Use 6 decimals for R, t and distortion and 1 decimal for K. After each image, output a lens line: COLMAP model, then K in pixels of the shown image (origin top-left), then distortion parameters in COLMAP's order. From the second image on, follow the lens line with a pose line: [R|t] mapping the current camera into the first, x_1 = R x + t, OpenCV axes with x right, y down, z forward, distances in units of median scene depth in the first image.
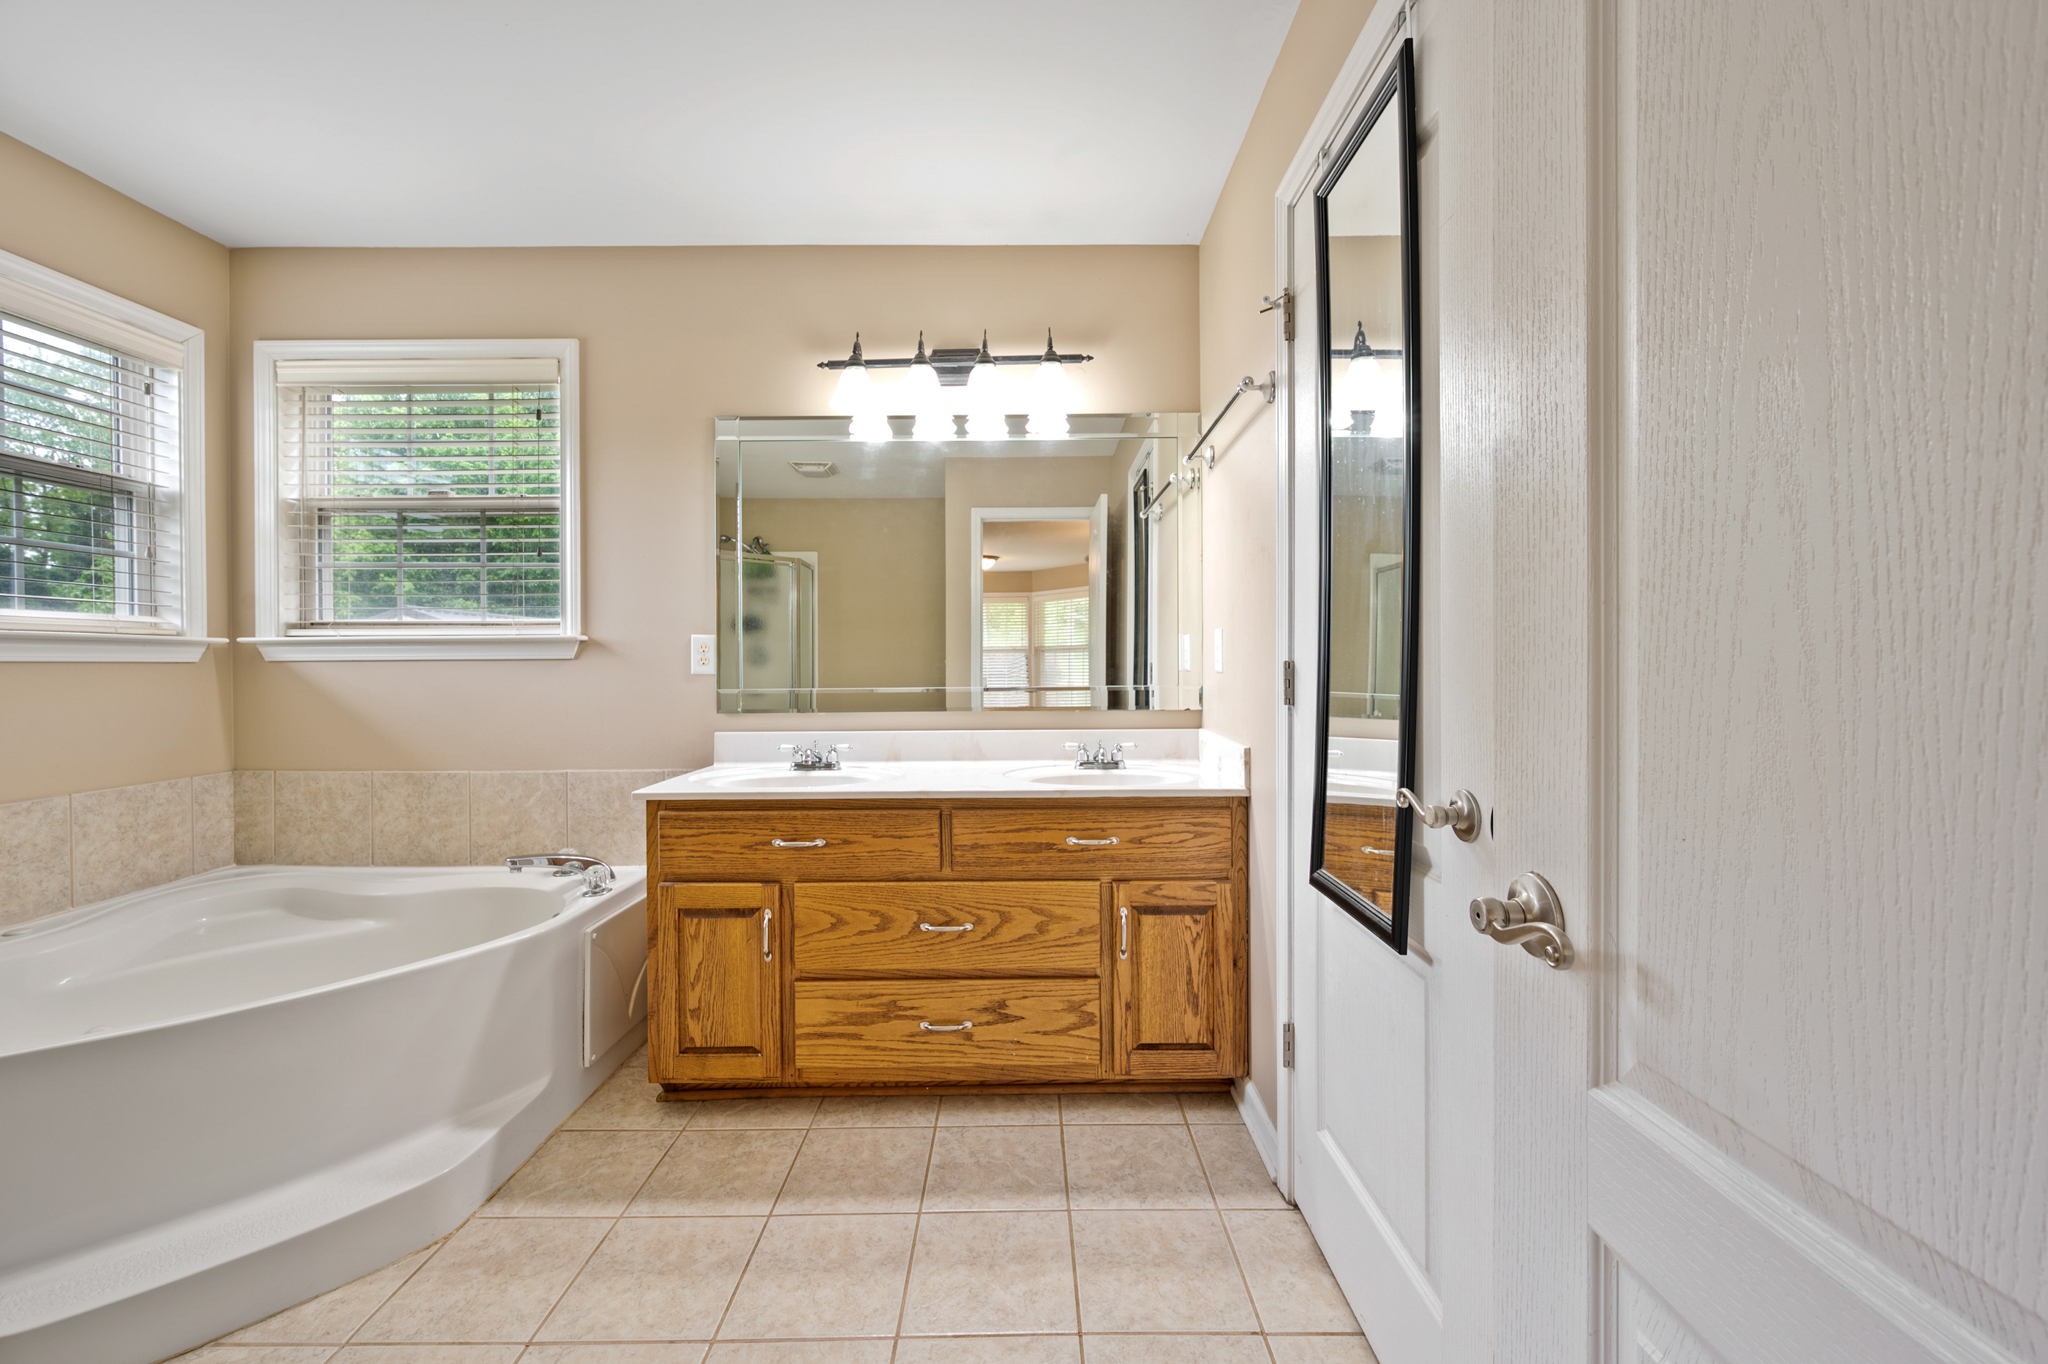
lens RADIAL K [[810.8, 0, 1026.4], [0, 810.8, 671.6], [0, 0, 1]] dist [-0.003626, 0.001948]
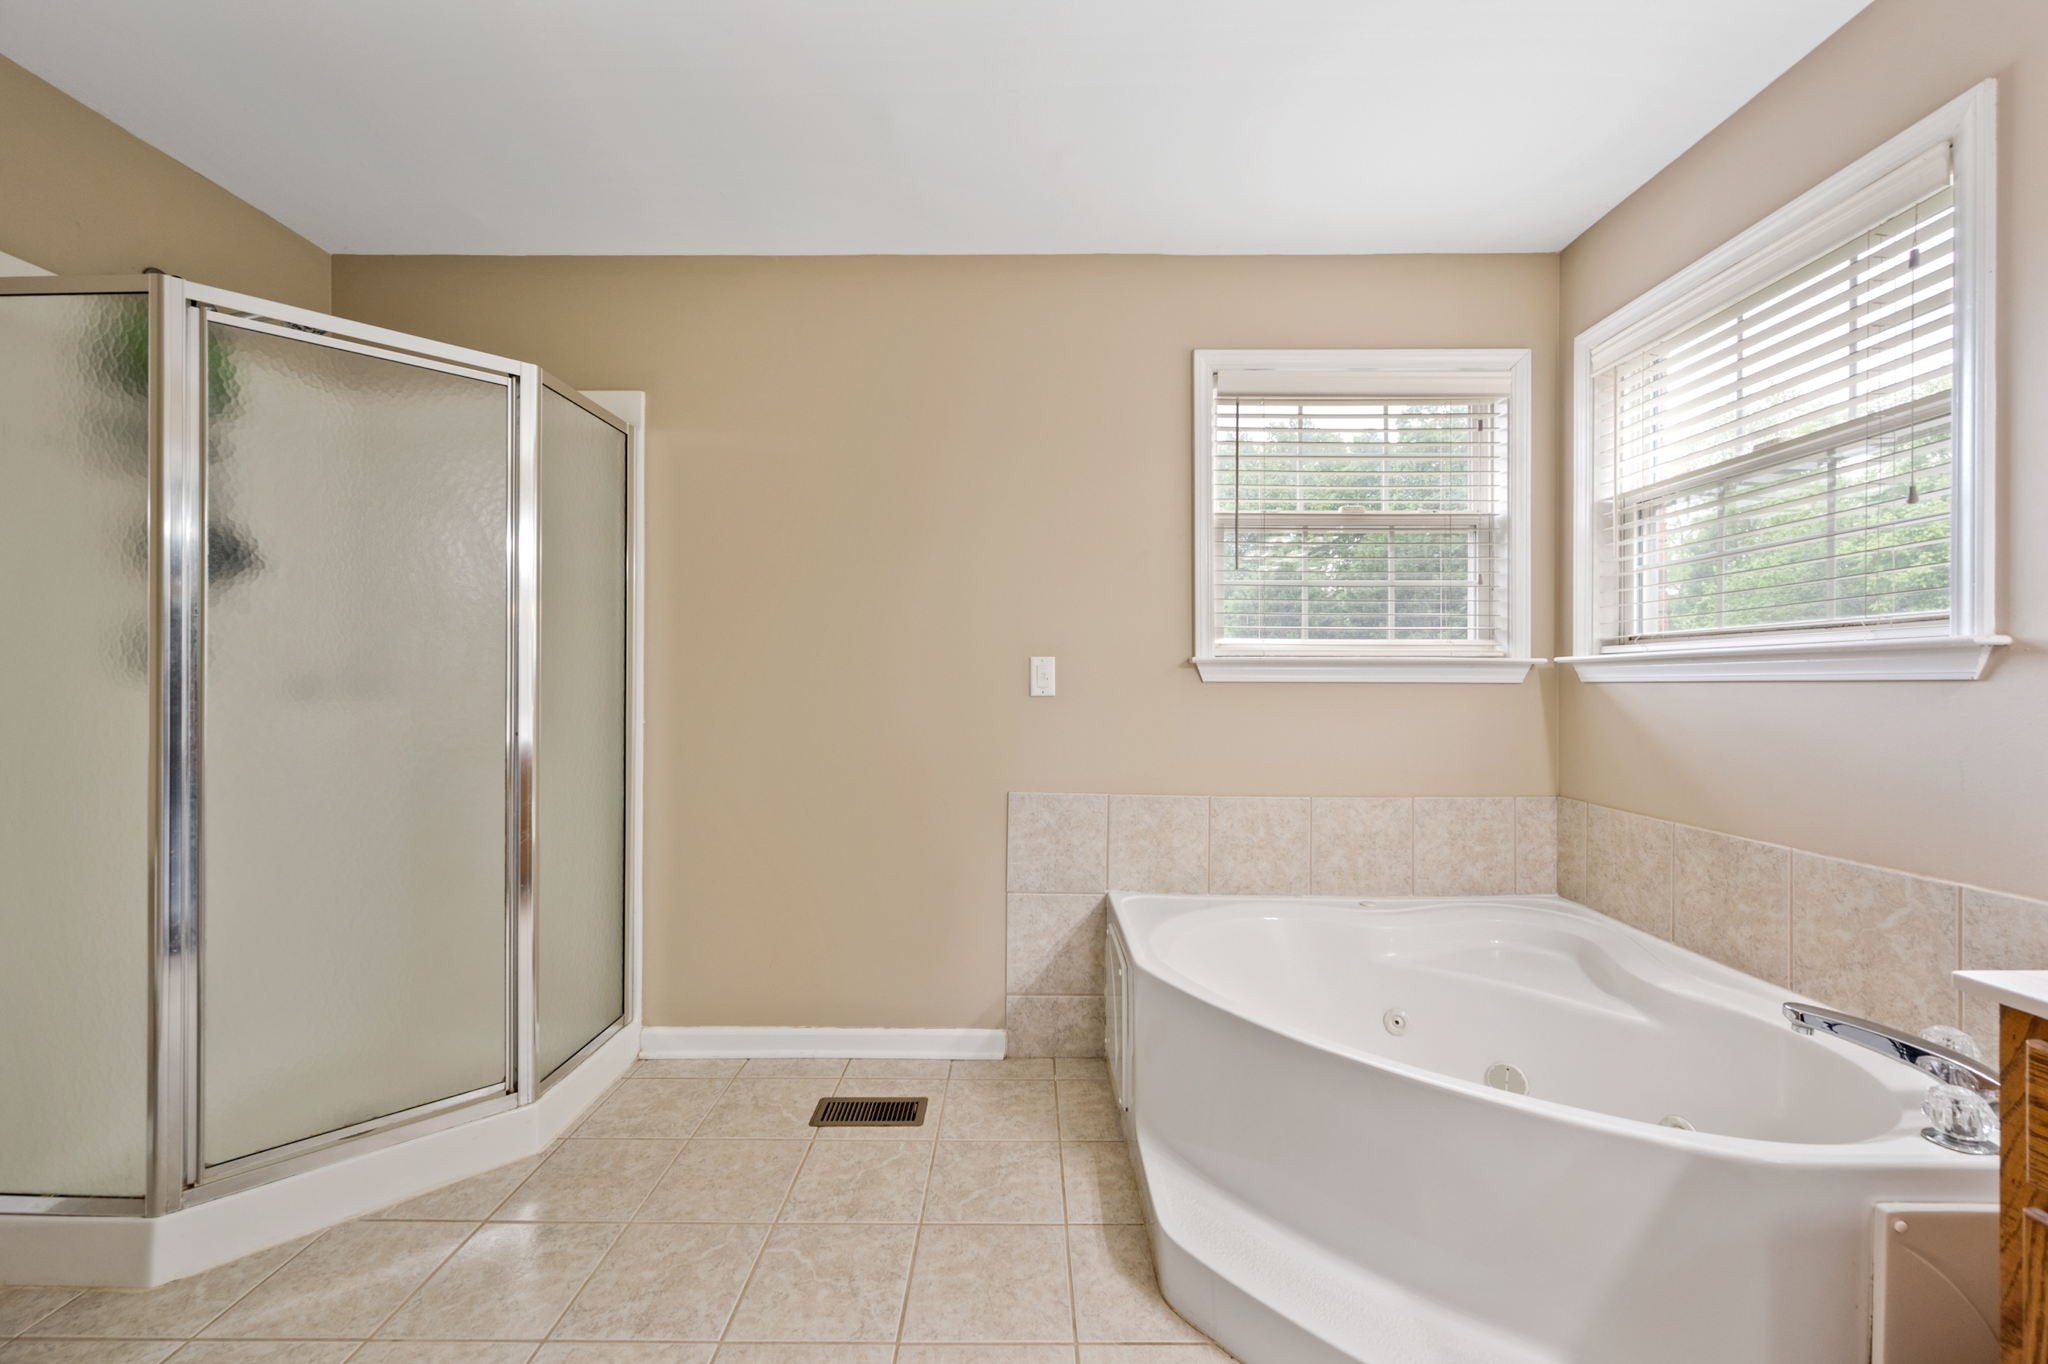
lens RADIAL K [[810.8, 0, 1025.0], [0, 810.8, 677.6], [0, 0, 1]] dist [-0.003626, 0.001948]
pose [[-0.012802, -0.002636, -0.999915, -0.016541], [-0.013103, 0.999911, -0.002468, -0.007651], [0.999832, 0.013070, -0.012835, 0.409087]]
